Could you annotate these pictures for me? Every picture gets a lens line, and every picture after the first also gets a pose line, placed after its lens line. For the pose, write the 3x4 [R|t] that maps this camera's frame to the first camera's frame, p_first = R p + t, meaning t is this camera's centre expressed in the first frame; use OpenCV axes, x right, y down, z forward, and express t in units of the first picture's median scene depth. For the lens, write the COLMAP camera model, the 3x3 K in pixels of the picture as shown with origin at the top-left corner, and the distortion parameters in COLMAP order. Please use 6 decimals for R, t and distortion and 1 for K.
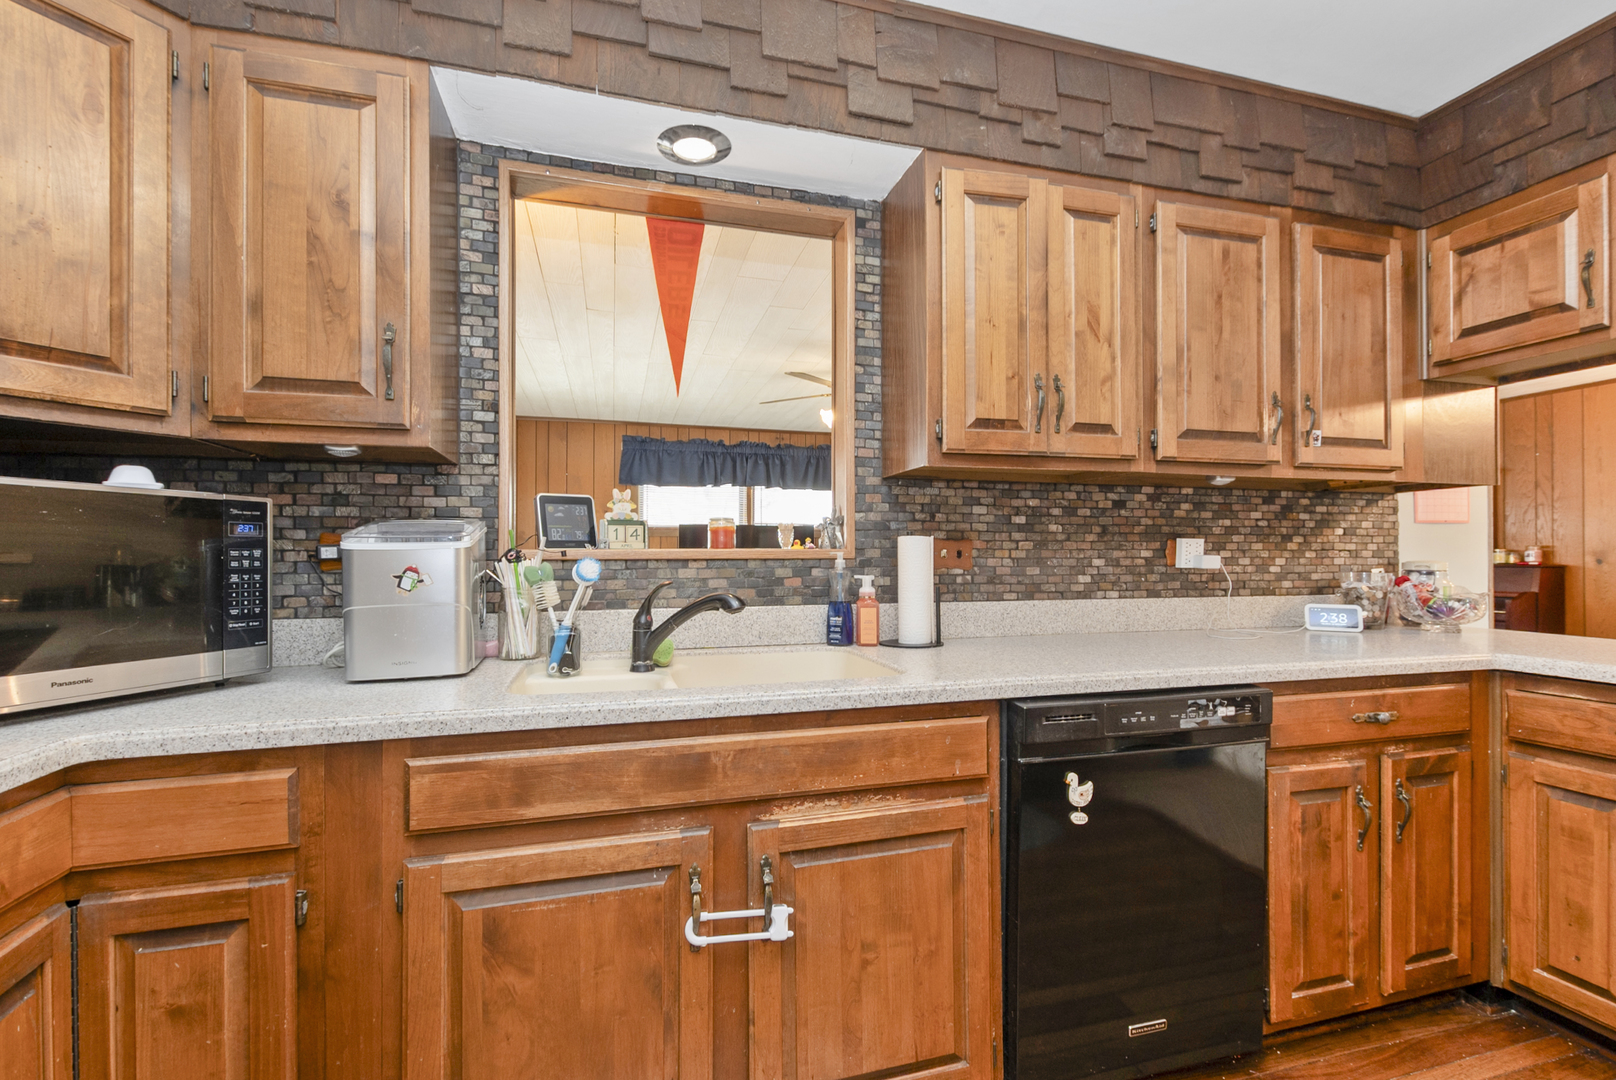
lens RADIAL K [[730.4, 0, 844.6], [0, 730.4, 547.4], [0, 0, 1]] dist [0.007622, -0.003527]
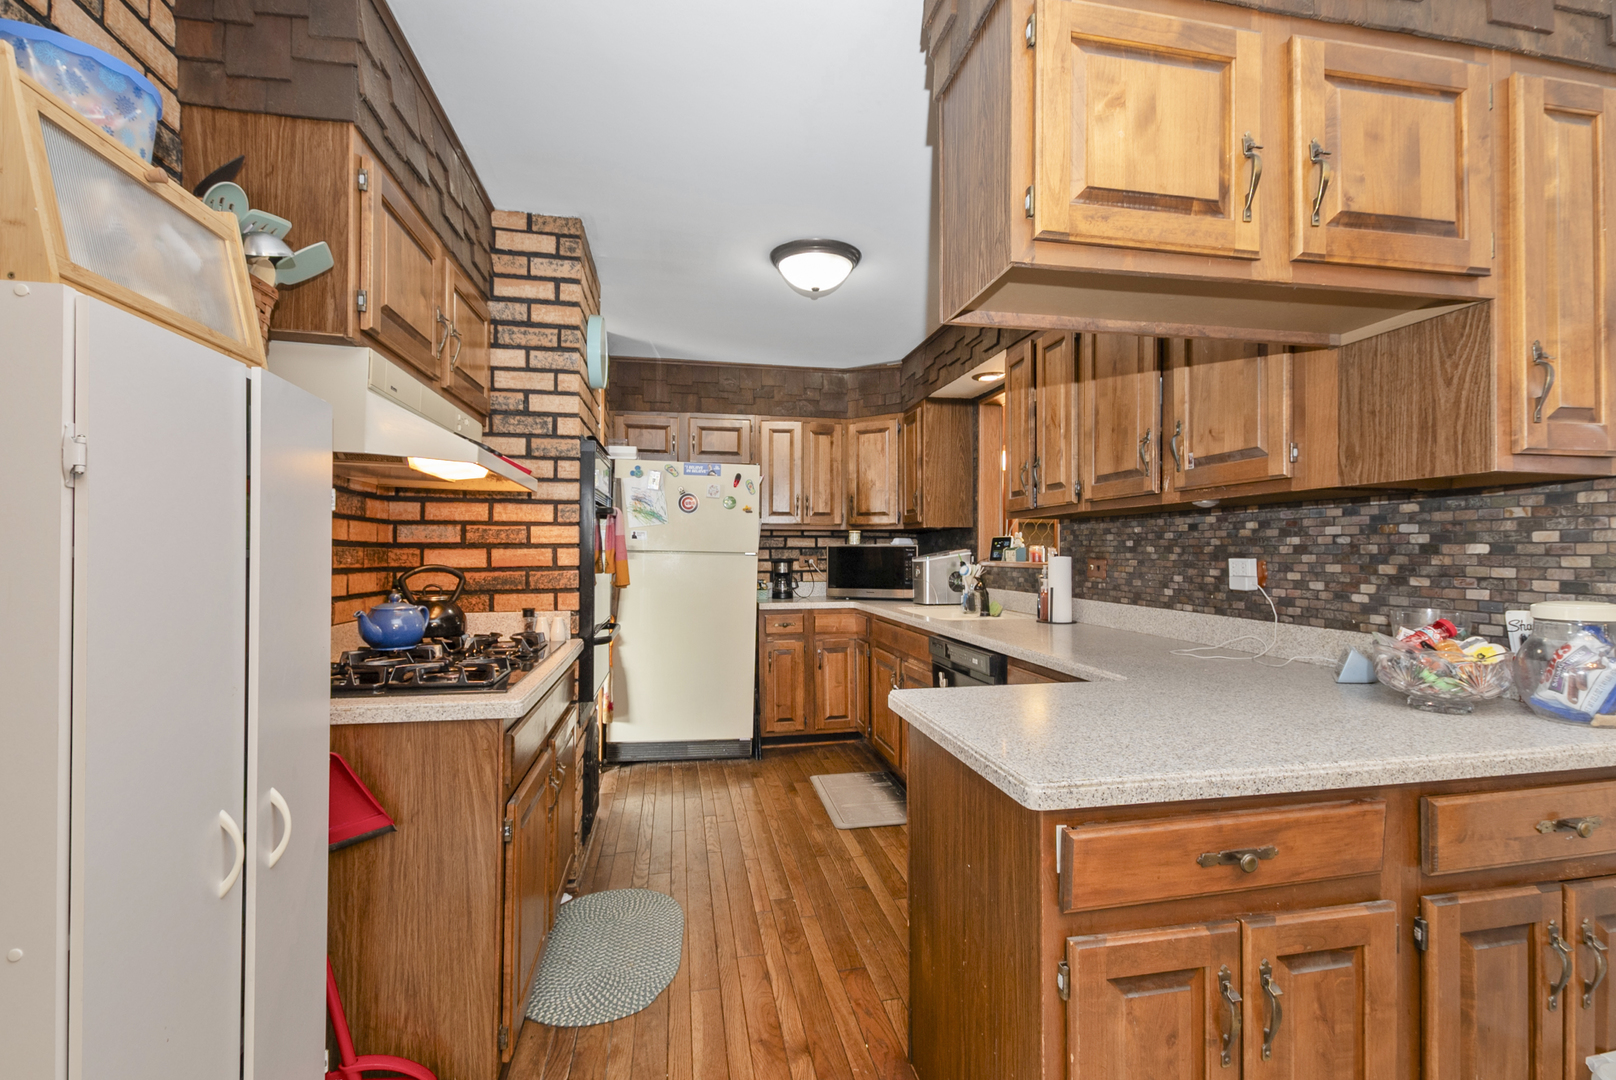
lens RADIAL K [[730.4, 0, 811.2], [0, 730.4, 544.1], [0, 0, 1]] dist [0.007622, -0.003527]
pose [[-0.110869, -0.006697, -0.993812, 1.544123], [0.014680, 0.999857, -0.008375, -0.032491], [0.993727, -0.015517, -0.110755, 0.546905]]
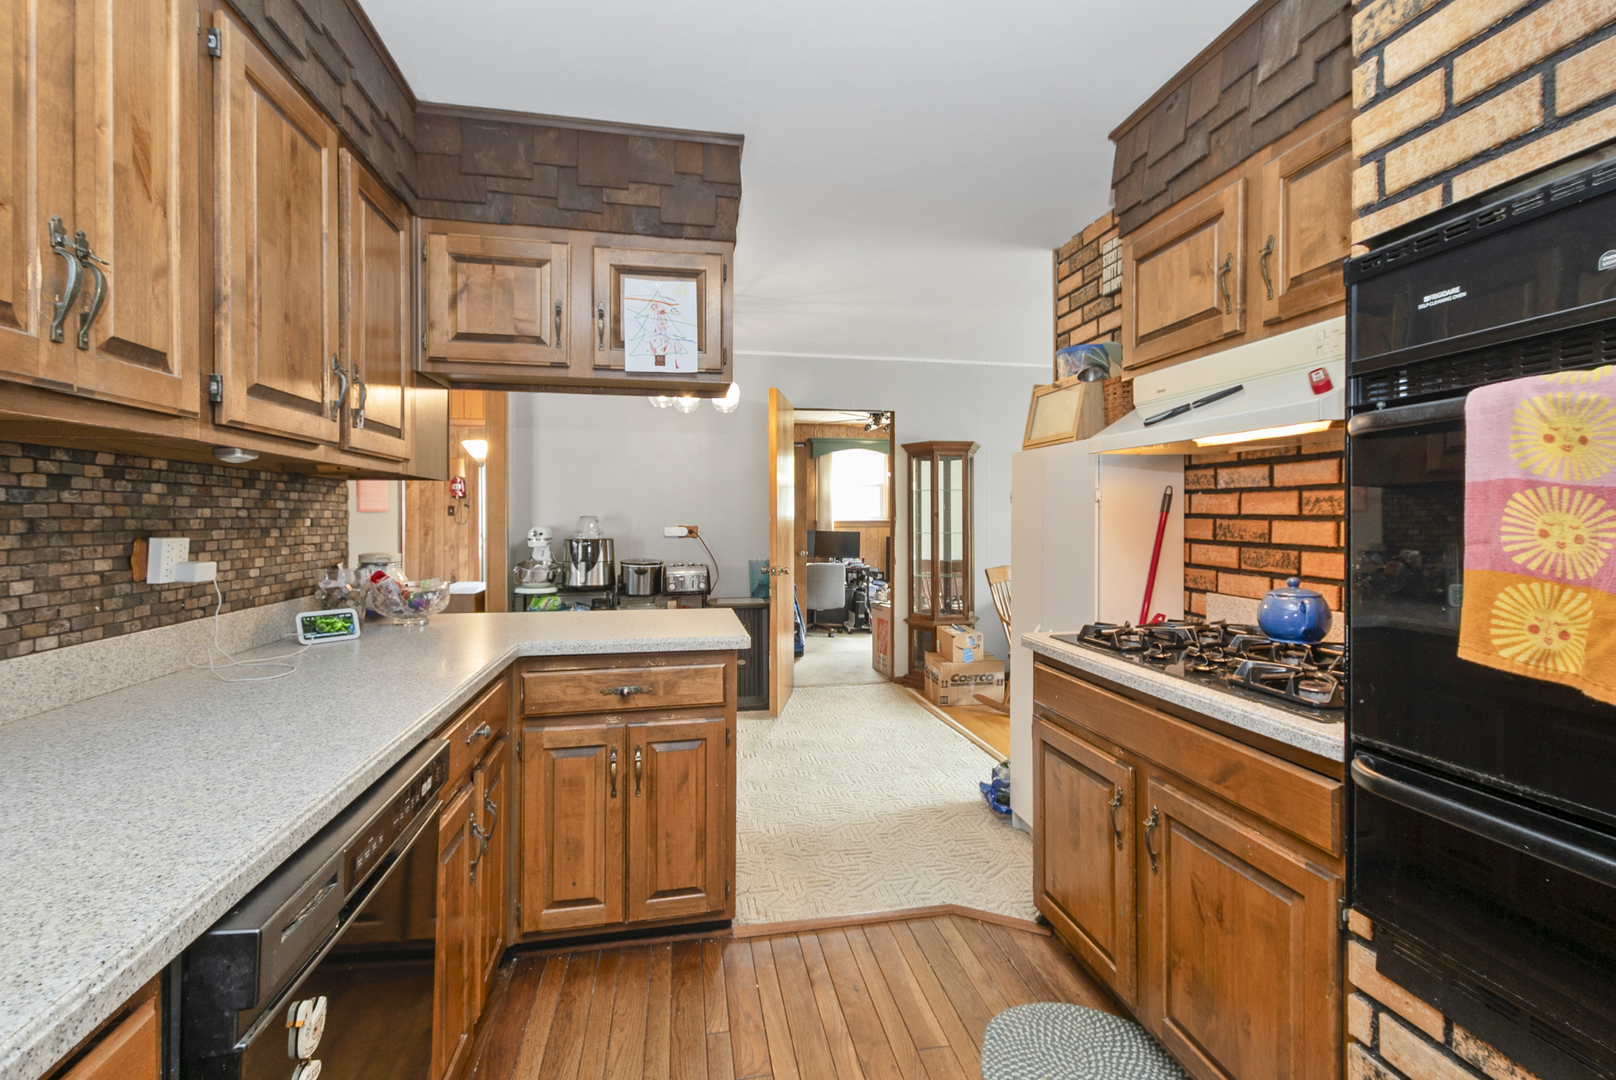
lens RADIAL K [[730.4, 0, 803.4], [0, 730.4, 519.7], [0, 0, 1]] dist [0.007622, -0.003527]
pose [[0.119128, -0.000573, 0.992879, -0.119313], [-0.012770, 0.999916, 0.002109, -0.037980], [-0.992797, -0.012930, 0.119111, 0.360636]]
